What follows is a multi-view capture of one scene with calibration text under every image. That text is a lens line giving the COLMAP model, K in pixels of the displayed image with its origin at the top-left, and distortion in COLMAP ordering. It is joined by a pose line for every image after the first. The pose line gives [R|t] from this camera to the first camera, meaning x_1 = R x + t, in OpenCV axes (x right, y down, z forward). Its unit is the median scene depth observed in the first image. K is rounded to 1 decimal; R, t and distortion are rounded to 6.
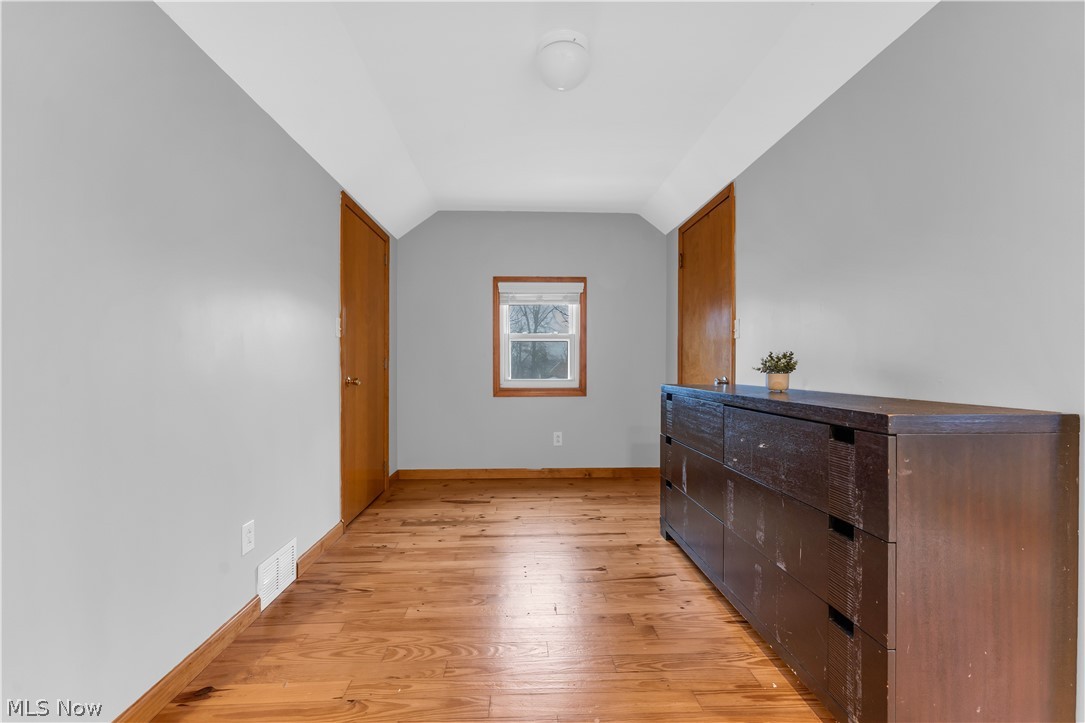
lens RADIAL K [[438.7, 0, 540.2], [0, 438.7, 366.5], [0, 0, 1]] dist [-0.000646, 0.000012]
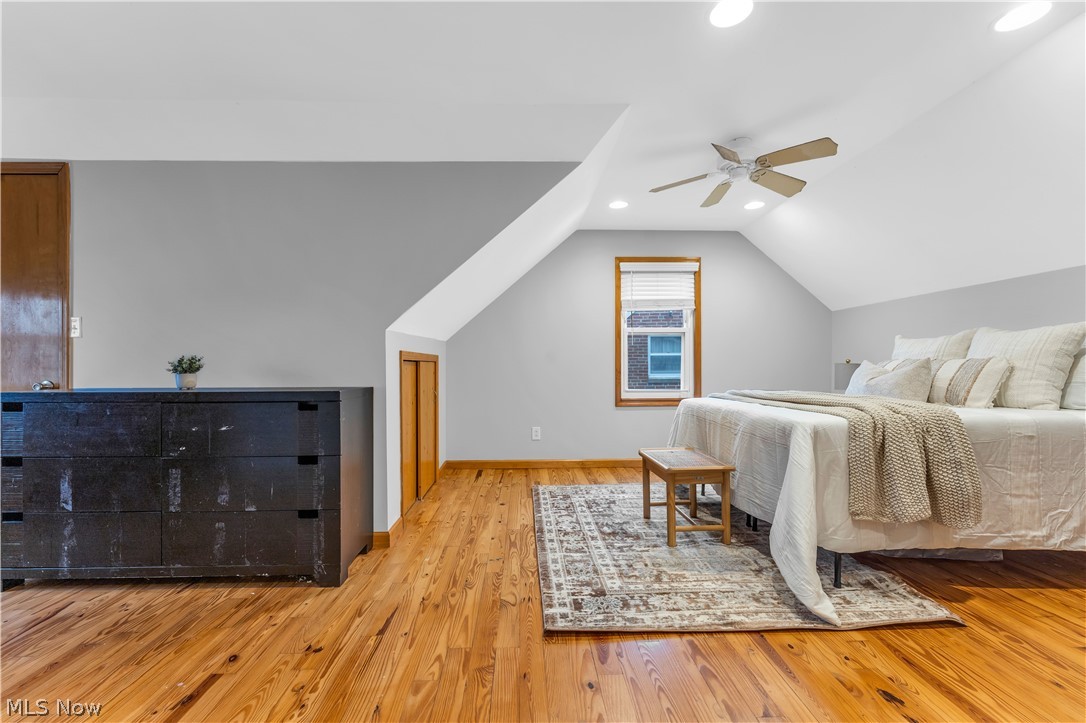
lens RADIAL K [[434.2, 0, 536.4], [0, 434.2, 366.3], [0, 0, 1]] dist [0.003344, 0.000012]
pose [[0.014945, -0.000234, 0.999888, -0.863911], [0.007479, 0.999972, 0.000122, 0.003976], [-0.999860, 0.007476, 0.014946, 0.063416]]
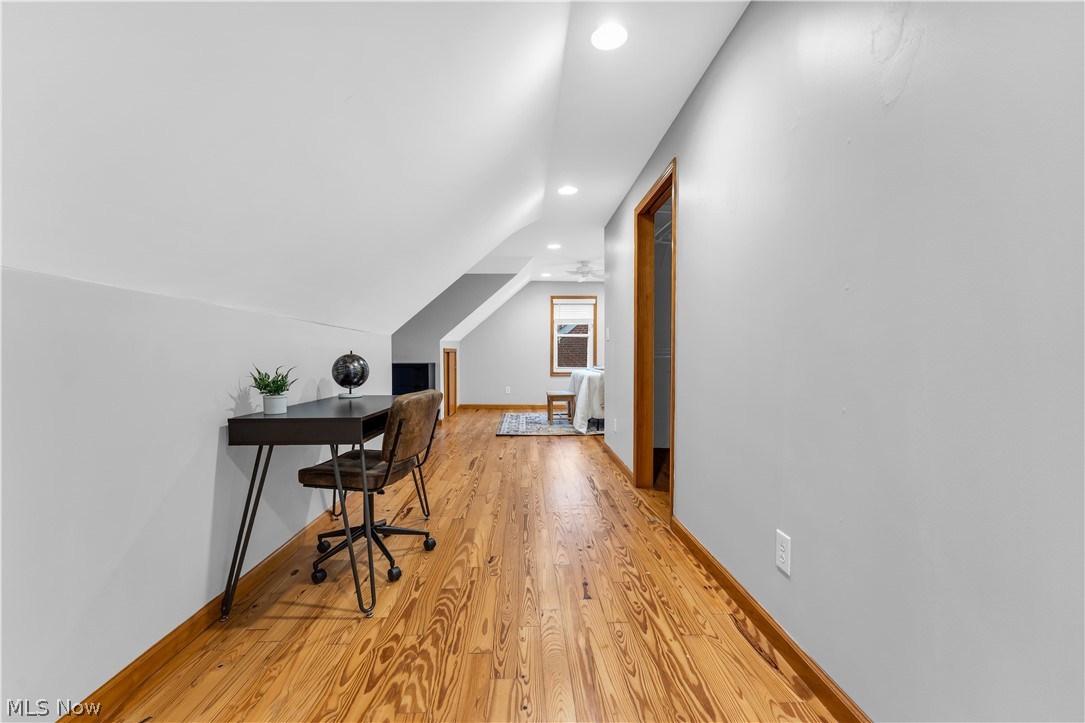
lens RADIAL K [[465.2, 0, 545.3], [0, 465.2, 364.5], [0, 0, 1]] dist [-0.000679, -0.000036]
pose [[0.006431, -0.028431, 0.999575, -3.973079], [0.003094, 0.999592, 0.028412, -0.035488], [-0.999975, 0.002910, 0.006517, -0.427804]]
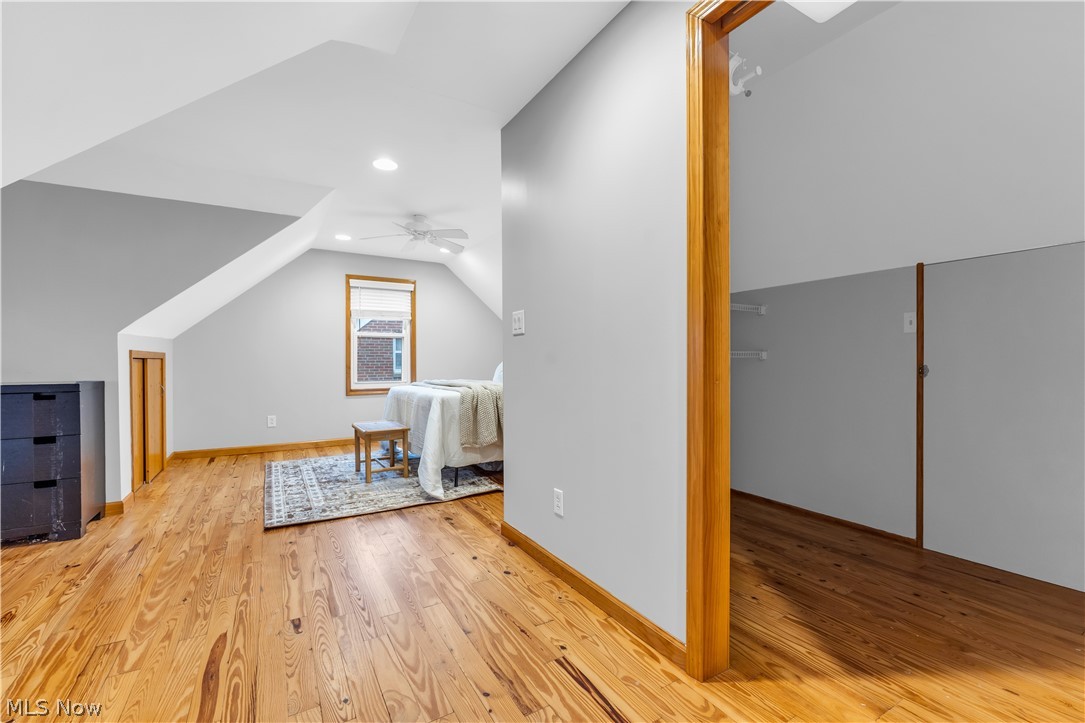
lens RADIAL K [[443.6, 0, 529.9], [0, 443.6, 366.1], [0, 0, 1]] dist [-0.003838, -0.000145]
pose [[-0.464884, -0.010079, 0.885314, -1.963006], [0.003551, 0.999906, 0.013248, -0.010331], [-0.885365, 0.009302, -0.464804, -0.075873]]
